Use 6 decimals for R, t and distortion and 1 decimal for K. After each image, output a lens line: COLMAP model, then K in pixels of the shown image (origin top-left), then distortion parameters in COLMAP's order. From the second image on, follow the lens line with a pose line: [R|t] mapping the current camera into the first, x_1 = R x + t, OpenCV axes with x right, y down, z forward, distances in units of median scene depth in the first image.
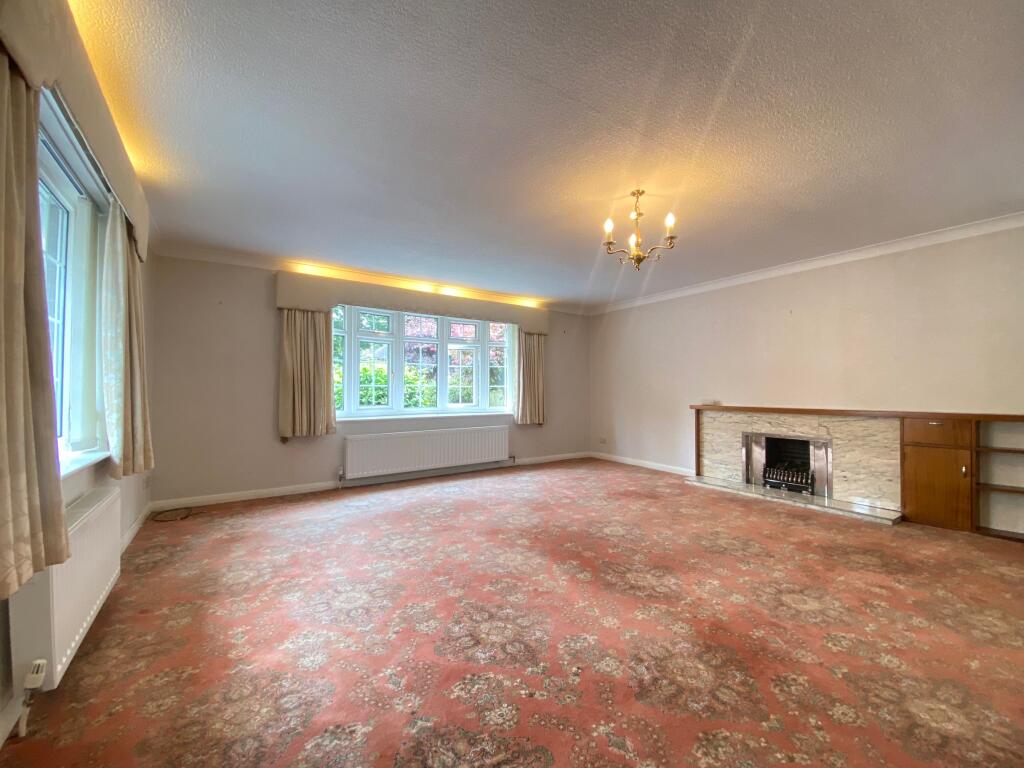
lens RADIAL K [[411.5, 0, 505.0], [0, 411.5, 384.3], [0, 0, 1]] dist [0.003099, -0.012649]
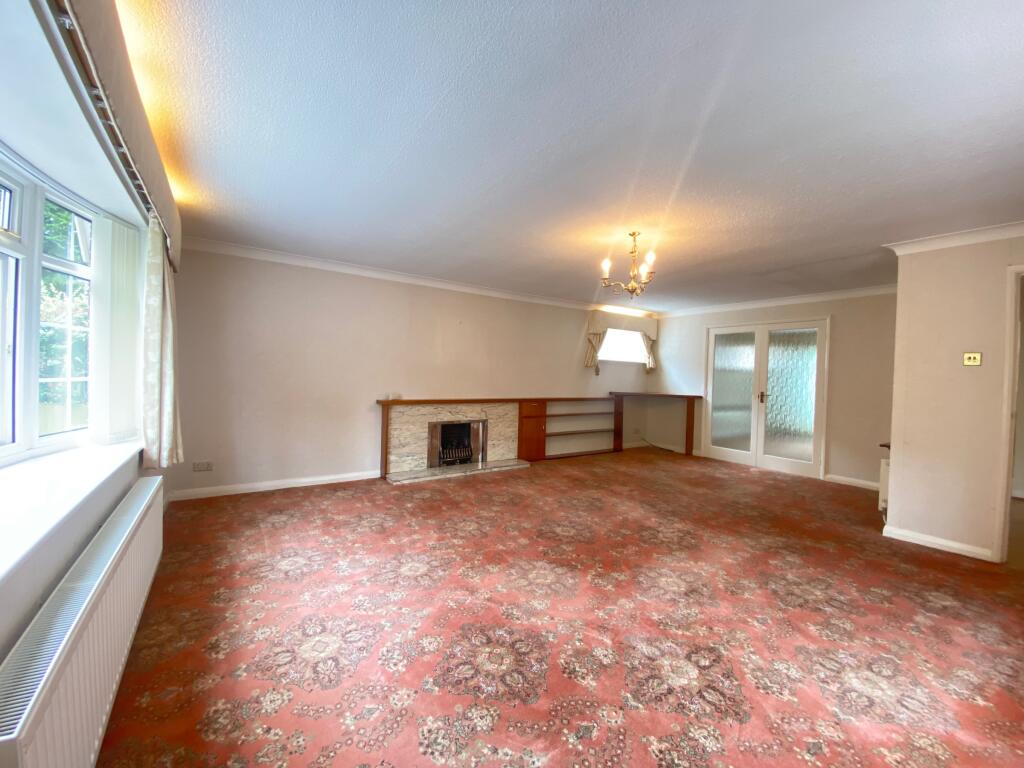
lens RADIAL K [[411.5, 0, 505.8], [0, 411.5, 382.0], [0, 0, 1]] dist [0.003099, -0.012649]
pose [[-0.002295, -0.022770, 0.999738, -0.621681], [-0.036303, 0.999084, 0.022672, -0.030236], [-0.999338, -0.036241, -0.003119, 0.953401]]
